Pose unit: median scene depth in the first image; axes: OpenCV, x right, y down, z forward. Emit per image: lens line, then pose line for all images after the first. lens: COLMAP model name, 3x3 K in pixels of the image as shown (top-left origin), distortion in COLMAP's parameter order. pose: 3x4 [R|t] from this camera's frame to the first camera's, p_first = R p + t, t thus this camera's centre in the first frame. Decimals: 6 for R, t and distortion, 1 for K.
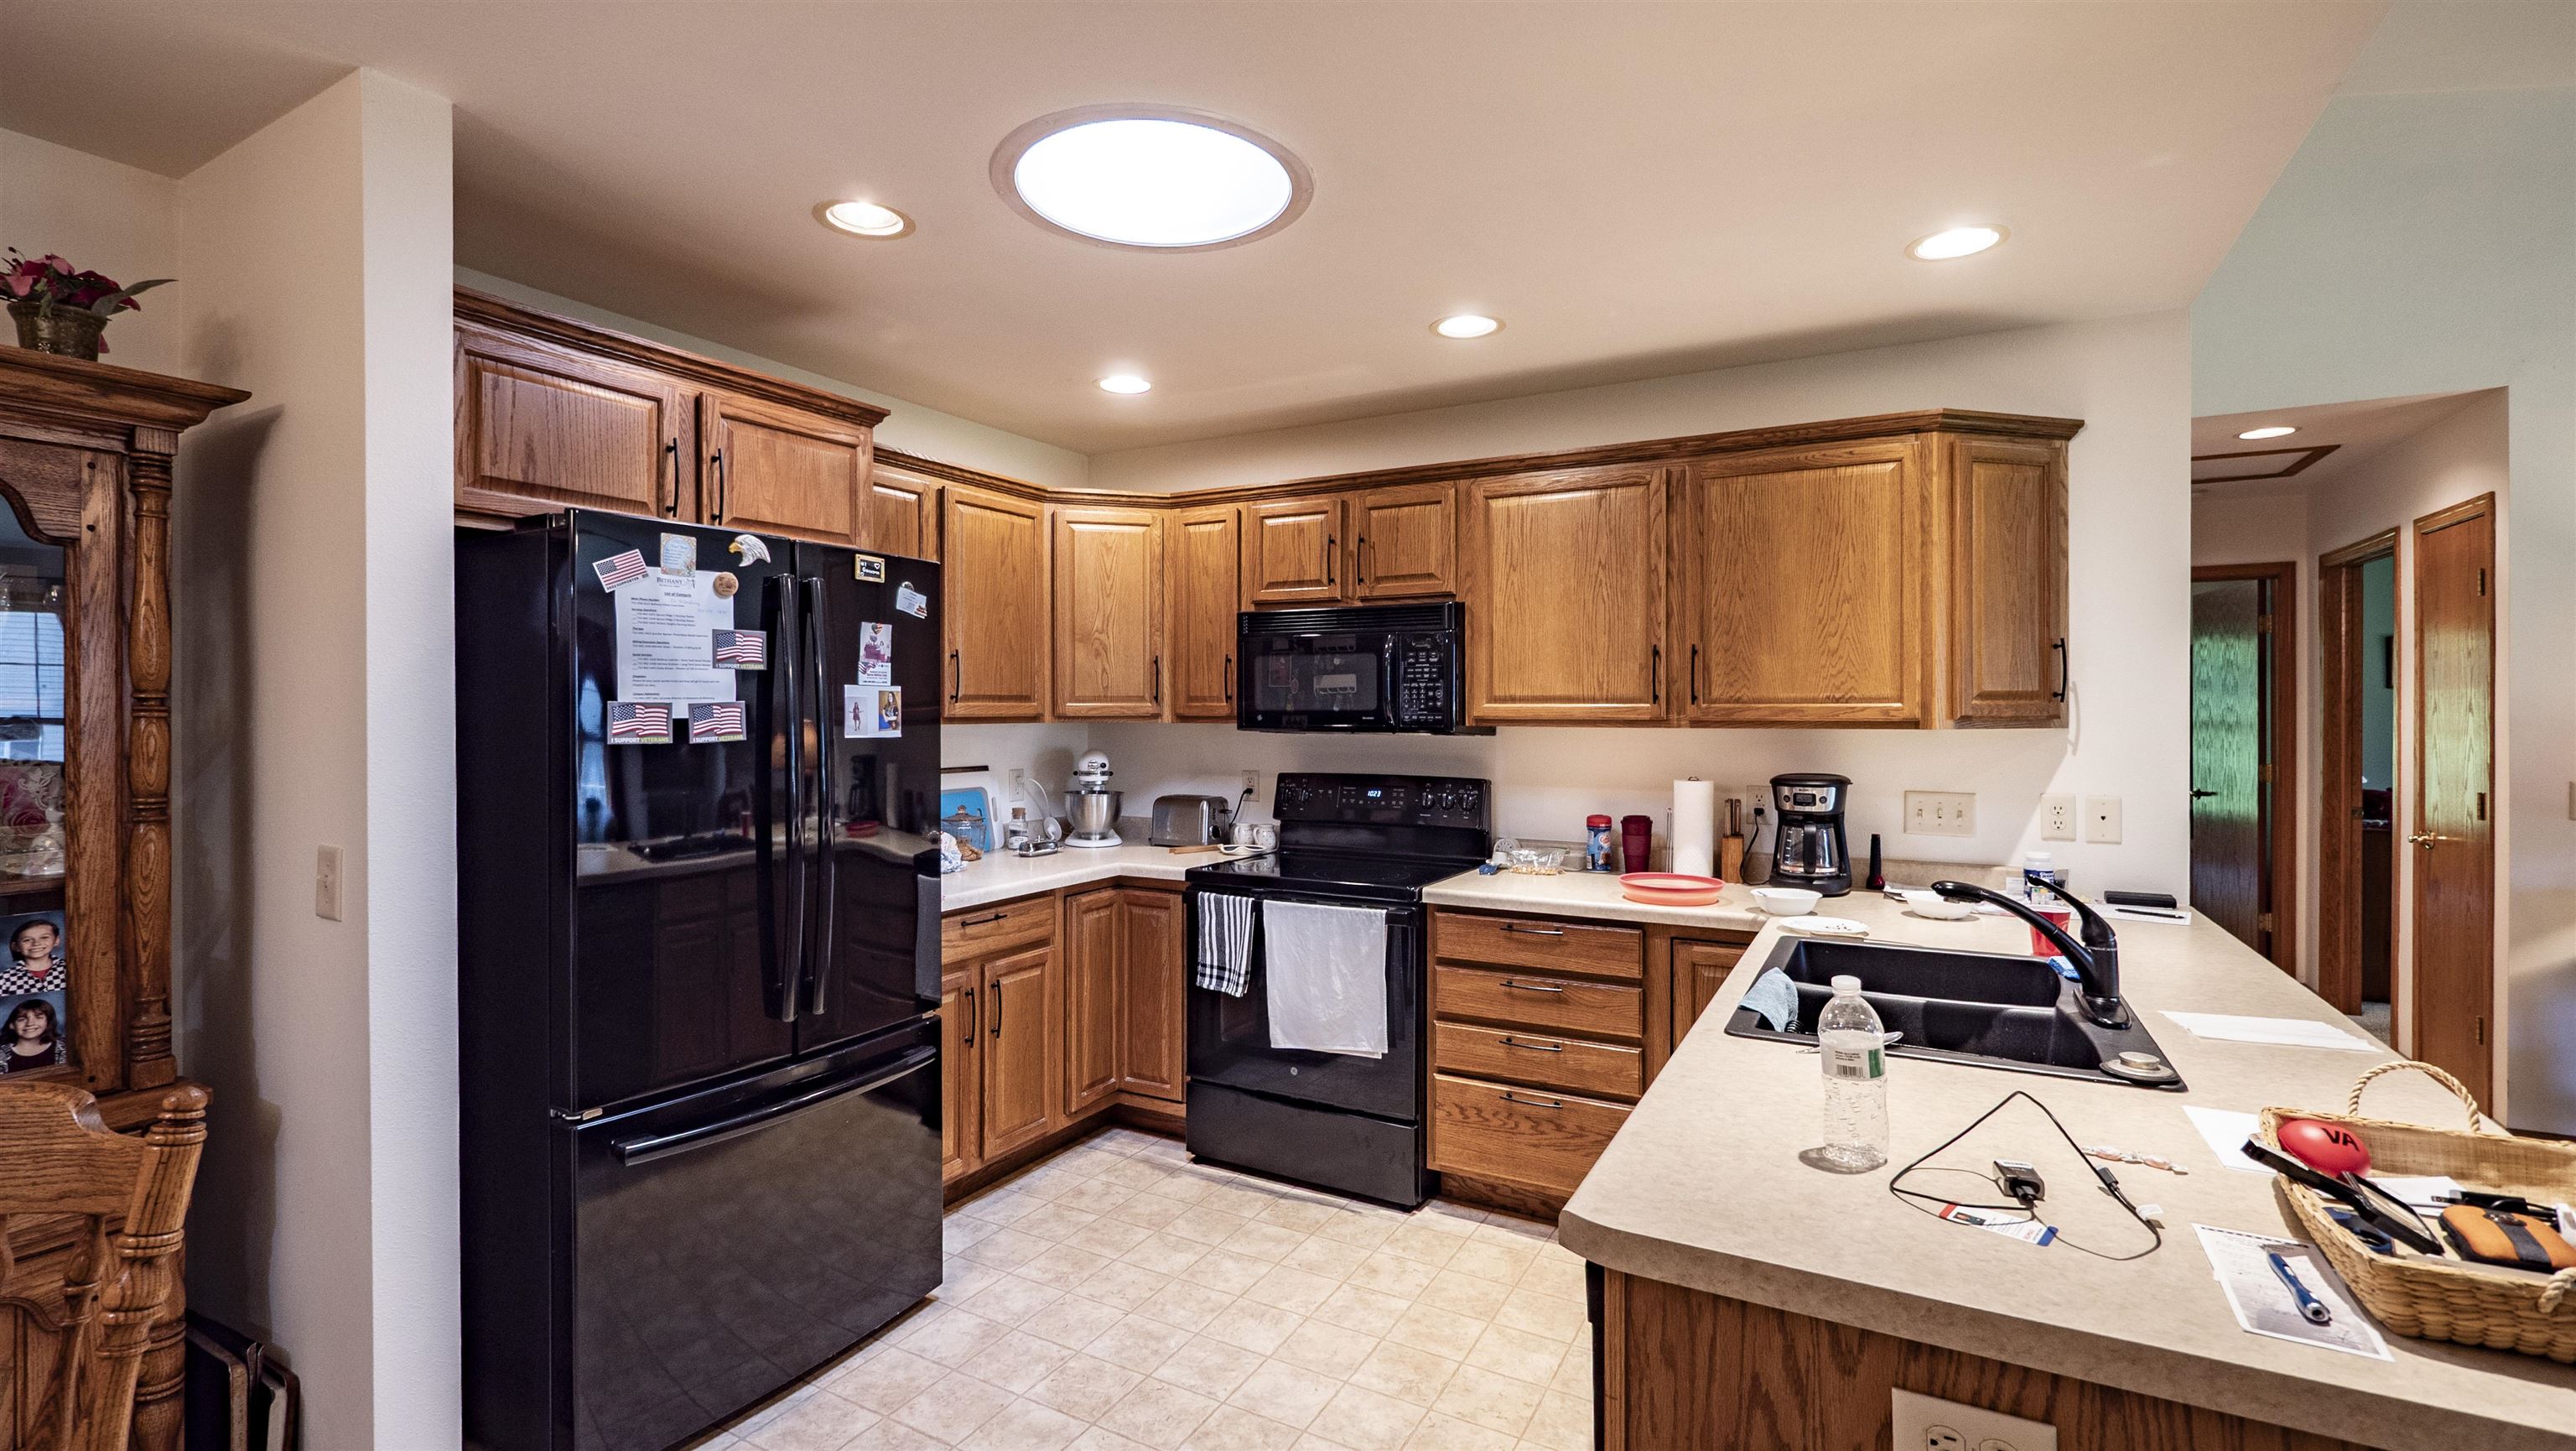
lens RADIAL K [[1116.1, 0, 1265.6], [0, 1116.1, 716.7], [0, 0, 1]] dist [-0.003563, -0.000585]
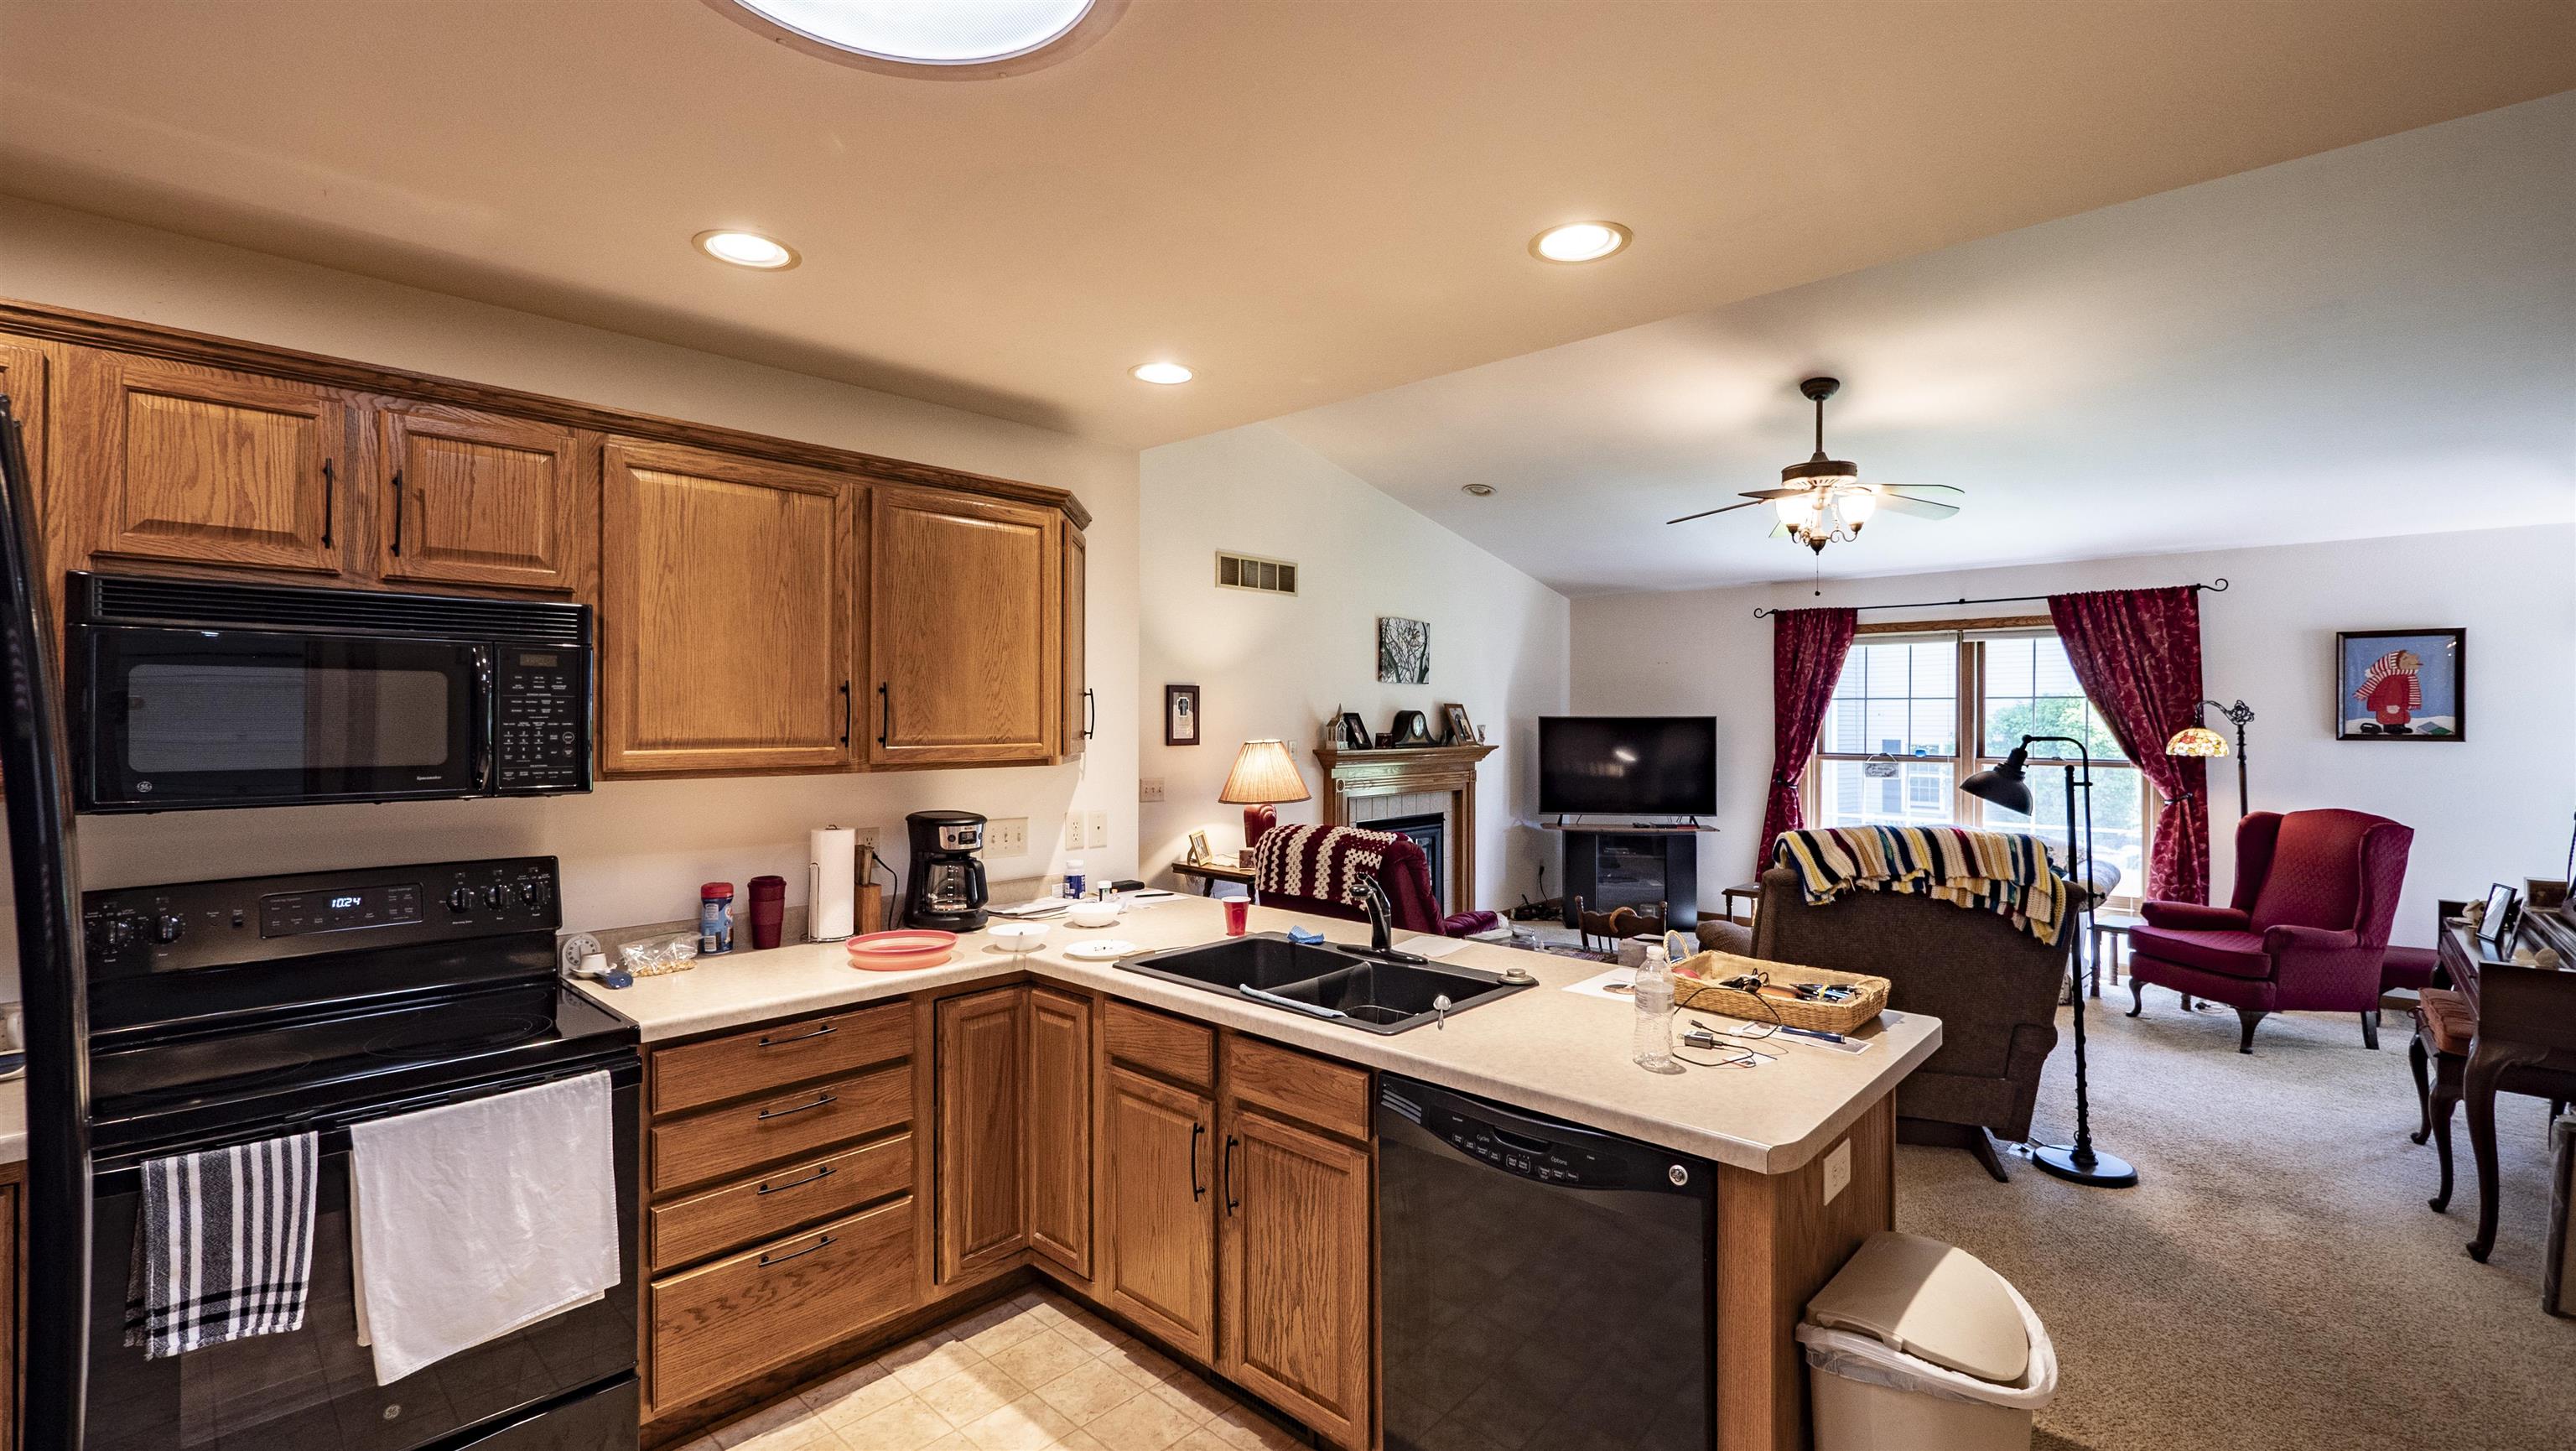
lens RADIAL K [[1143.1, 0, 1276.3], [0, 1143.1, 716.4], [0, 0, 1]] dist [-0.002140, -0.000814]
pose [[0.235289, 0.000492, 0.971925, -0.460344], [0.003841, 0.999992, -0.001436, -0.033846], [-0.971918, 0.004071, 0.235285, 0.458274]]
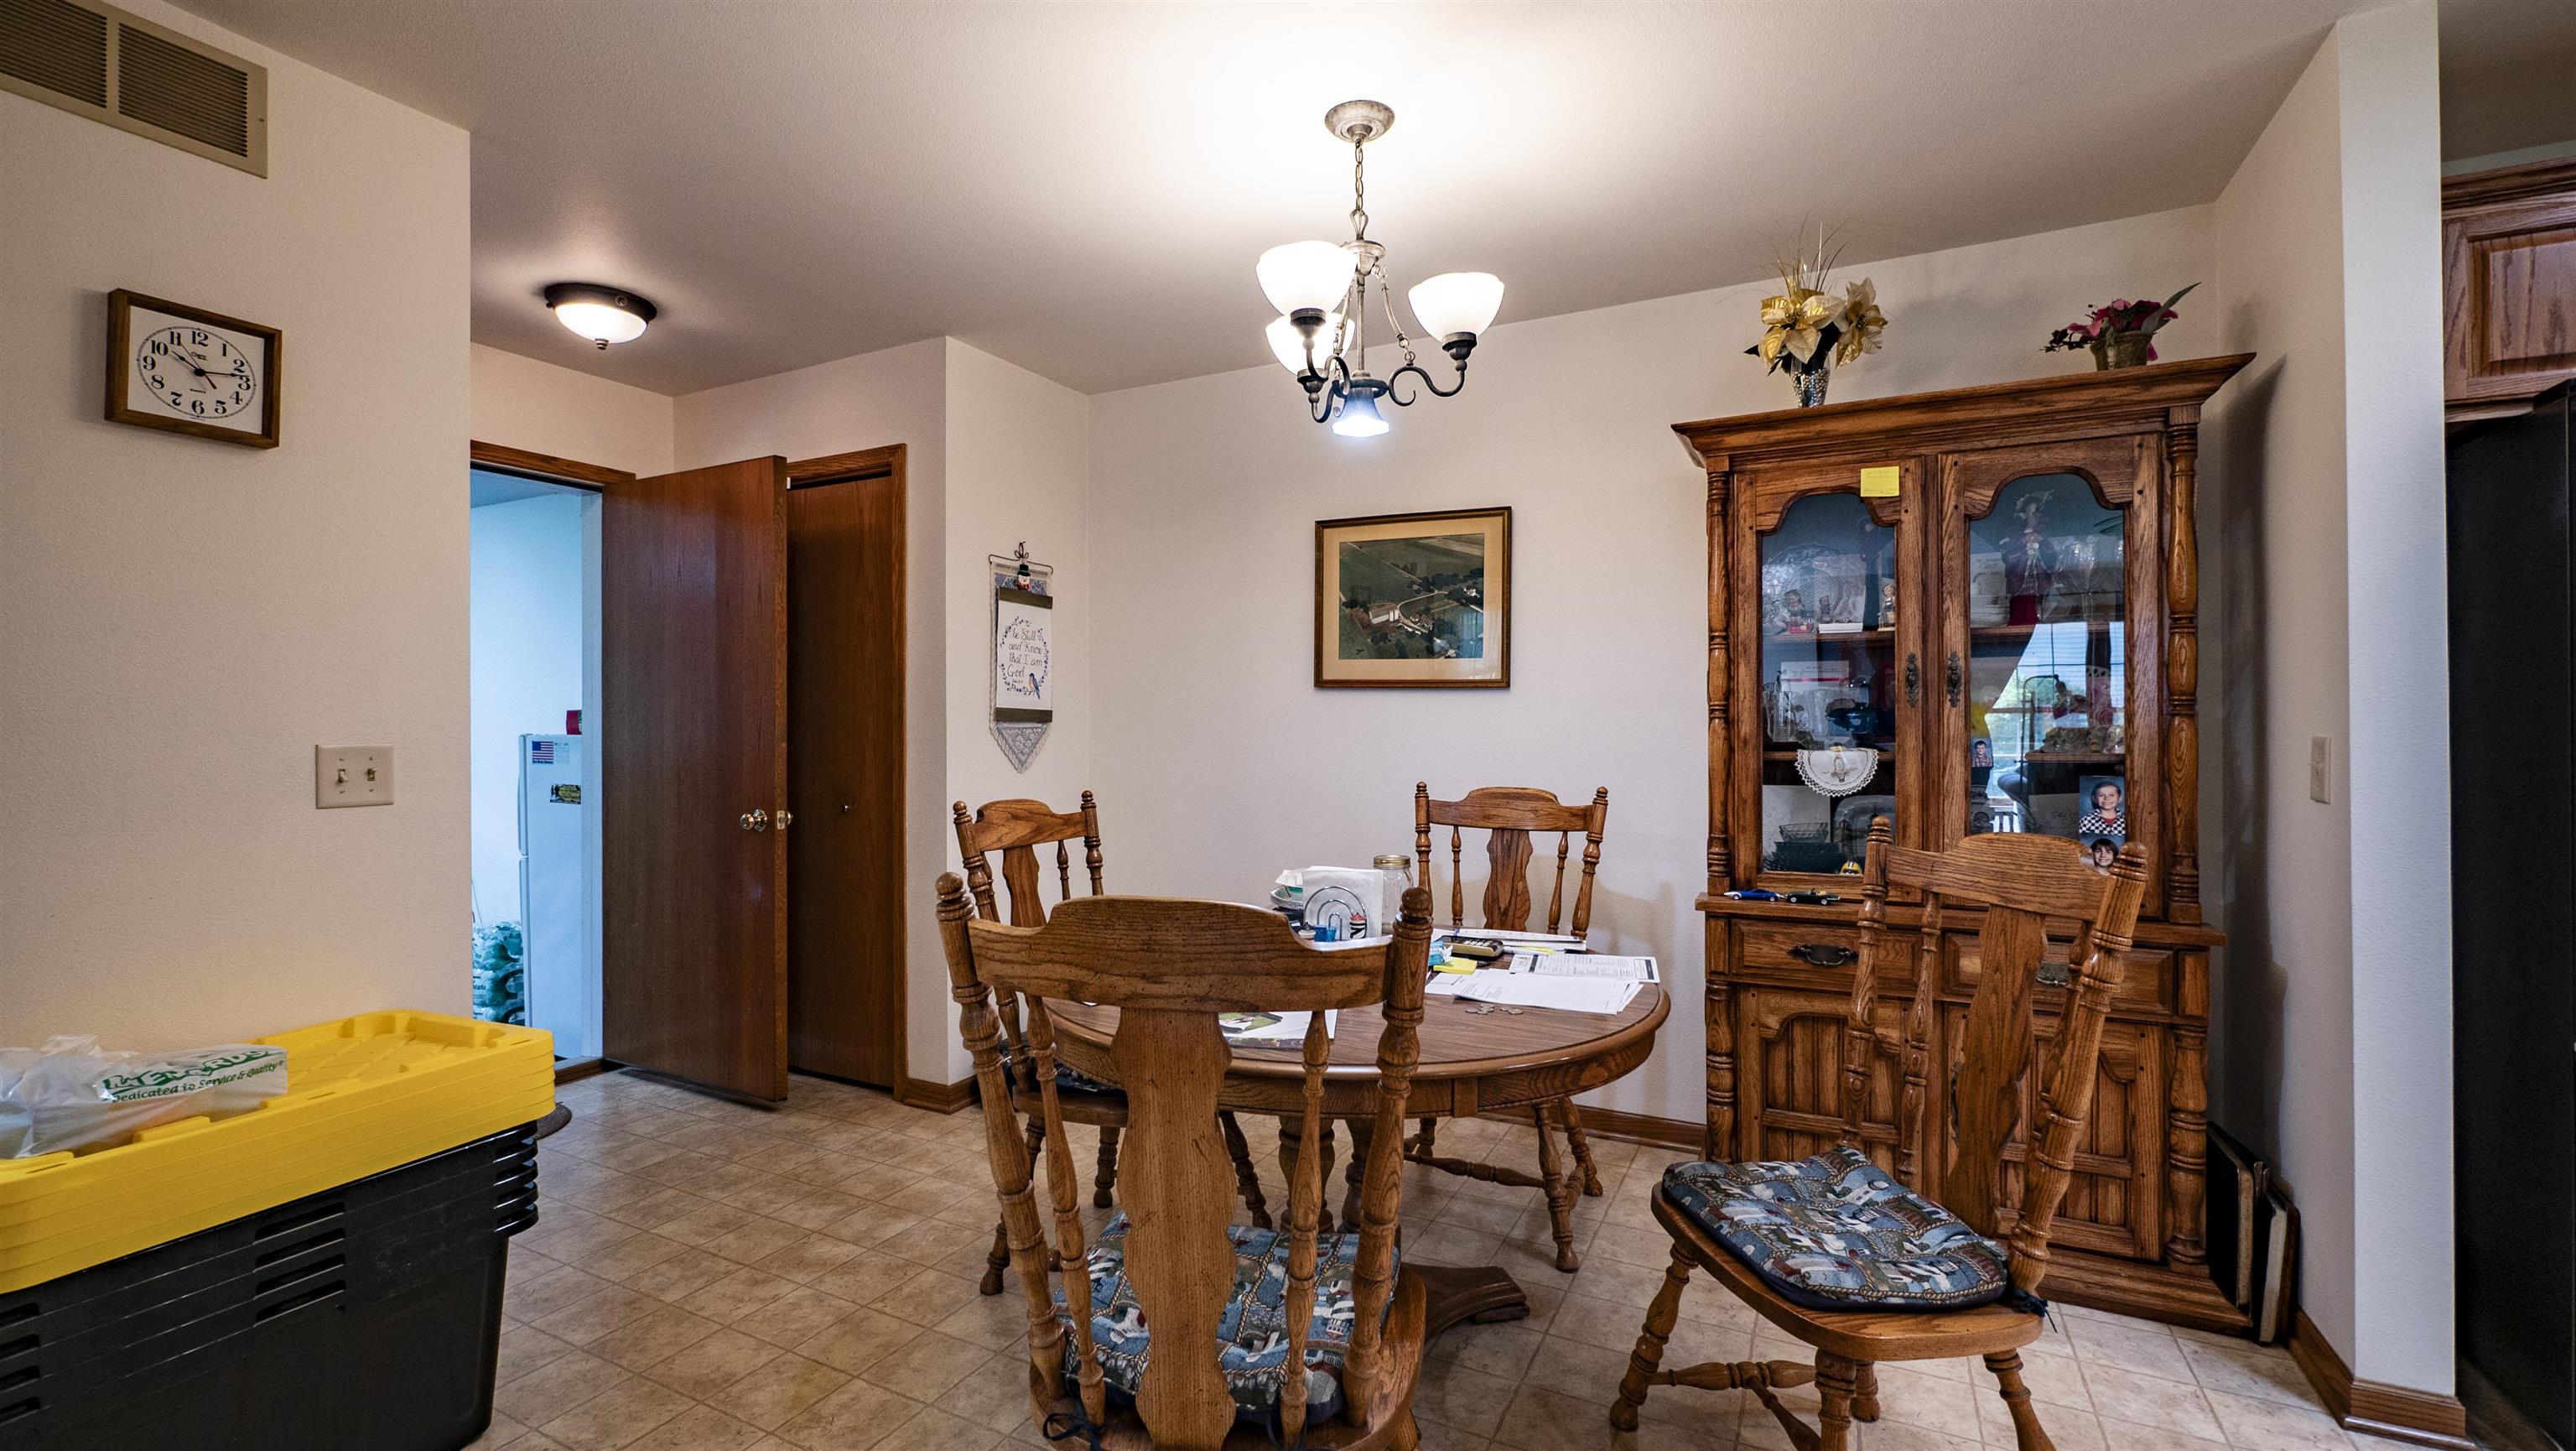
lens RADIAL K [[1116.1, 0, 1265.6], [0, 1116.1, 716.7], [0, 0, 1]] dist [-0.003563, -0.000585]
pose [[0.028218, -0.007820, -0.999571, 0.145593], [-0.002885, 0.999965, -0.007904, 0.066535], [0.999598, 0.003107, 0.028194, -0.051743]]
